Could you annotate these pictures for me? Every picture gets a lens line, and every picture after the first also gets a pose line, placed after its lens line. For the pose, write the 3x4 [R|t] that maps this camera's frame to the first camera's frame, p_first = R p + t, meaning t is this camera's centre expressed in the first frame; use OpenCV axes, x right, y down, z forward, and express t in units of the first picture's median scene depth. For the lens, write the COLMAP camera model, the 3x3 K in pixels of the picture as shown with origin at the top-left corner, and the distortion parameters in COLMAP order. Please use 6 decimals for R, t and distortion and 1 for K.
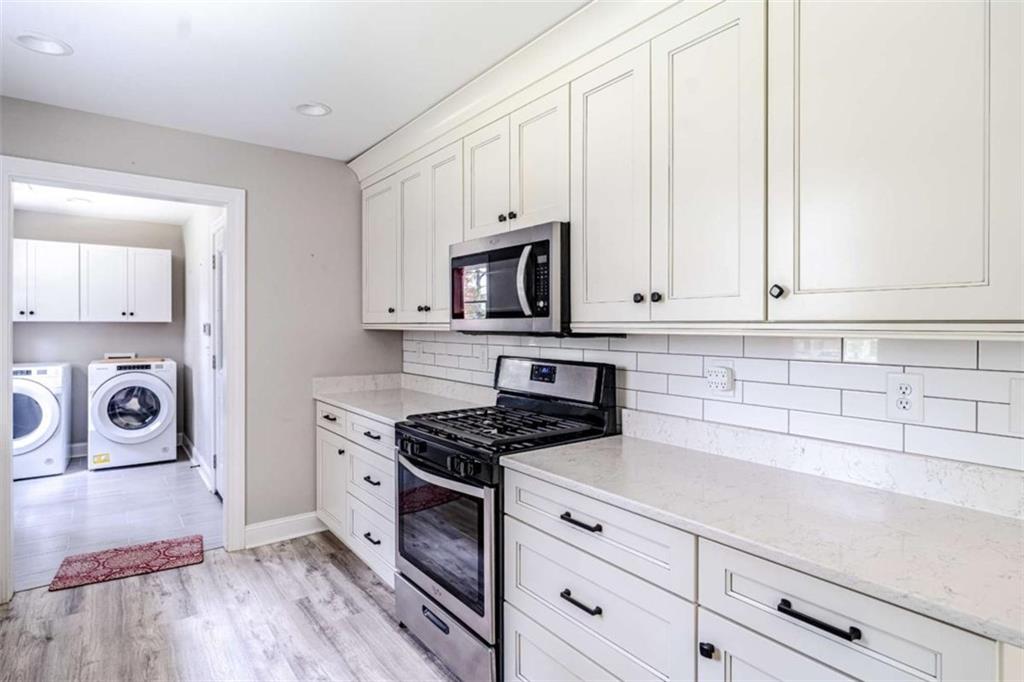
lens RADIAL K [[546.1, 0, 506.5], [0, 546.1, 327.1], [0, 0, 1]] dist [-0.001989, 0.002164]
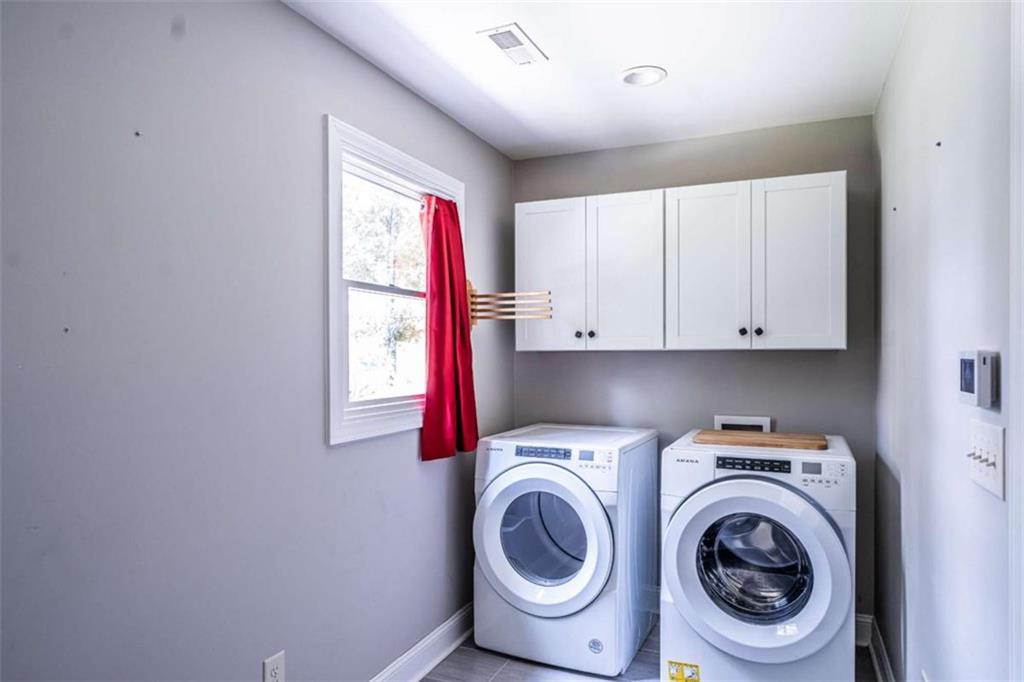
lens RADIAL K [[647.9, 0, 514.4], [0, 647.9, 360.8], [0, 0, 1]] dist [-0.004948, -0.000815]
pose [[0.509034, 0.007767, -0.860711, -0.572848], [0.000691, 0.999955, 0.009433, -0.009754], [0.860746, -0.005396, 0.509006, 0.957575]]
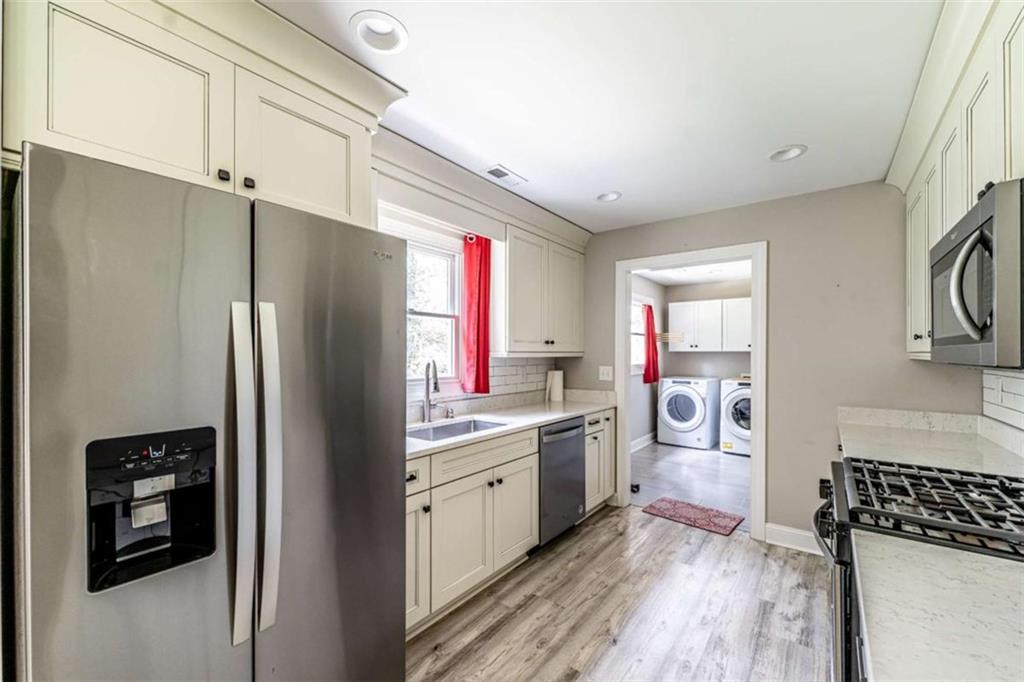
lens RADIAL K [[408.5, 0, 510.0], [0, 408.5, 351.8], [0, 0, 1]] dist [0.000303, -0.000239]
pose [[0.267769, -0.003295, -0.963478, 0.233163], [-0.004213, 0.999981, -0.004591, -0.002471], [0.963474, 0.005289, 0.267750, 0.221259]]
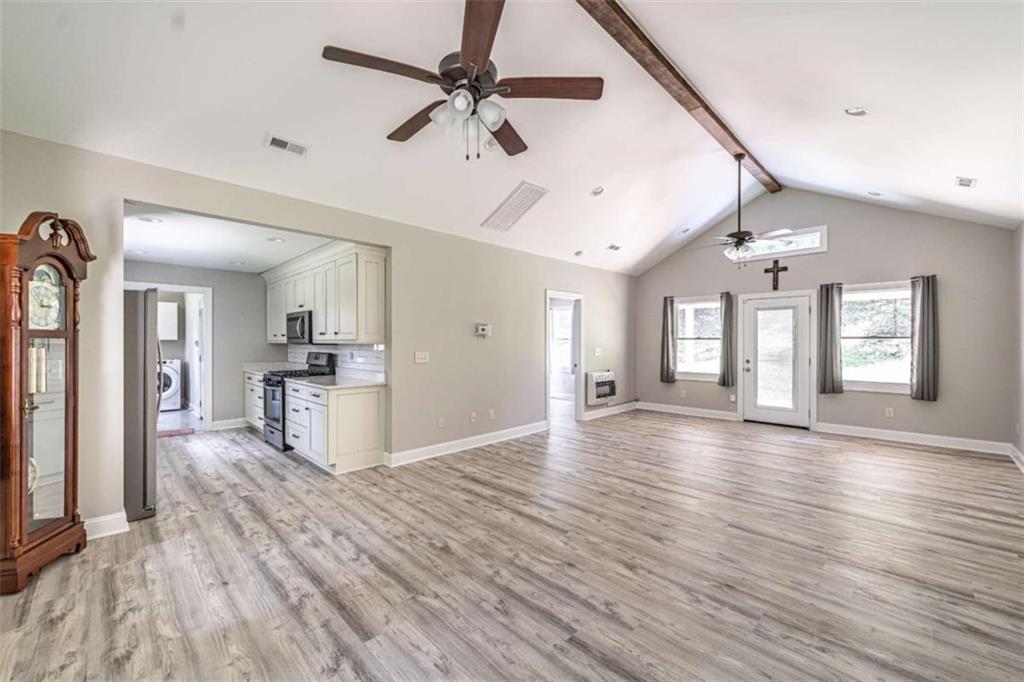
lens RADIAL K [[408.5, 0, 512.3], [0, 408.5, 339.8], [0, 0, 1]] dist [0.000303, -0.000239]
pose [[0.989674, -0.002653, 0.143315, 0.617352], [0.003547, 0.999976, -0.005982, 0.004868], [-0.143296, 0.006429, 0.989659, -1.057327]]
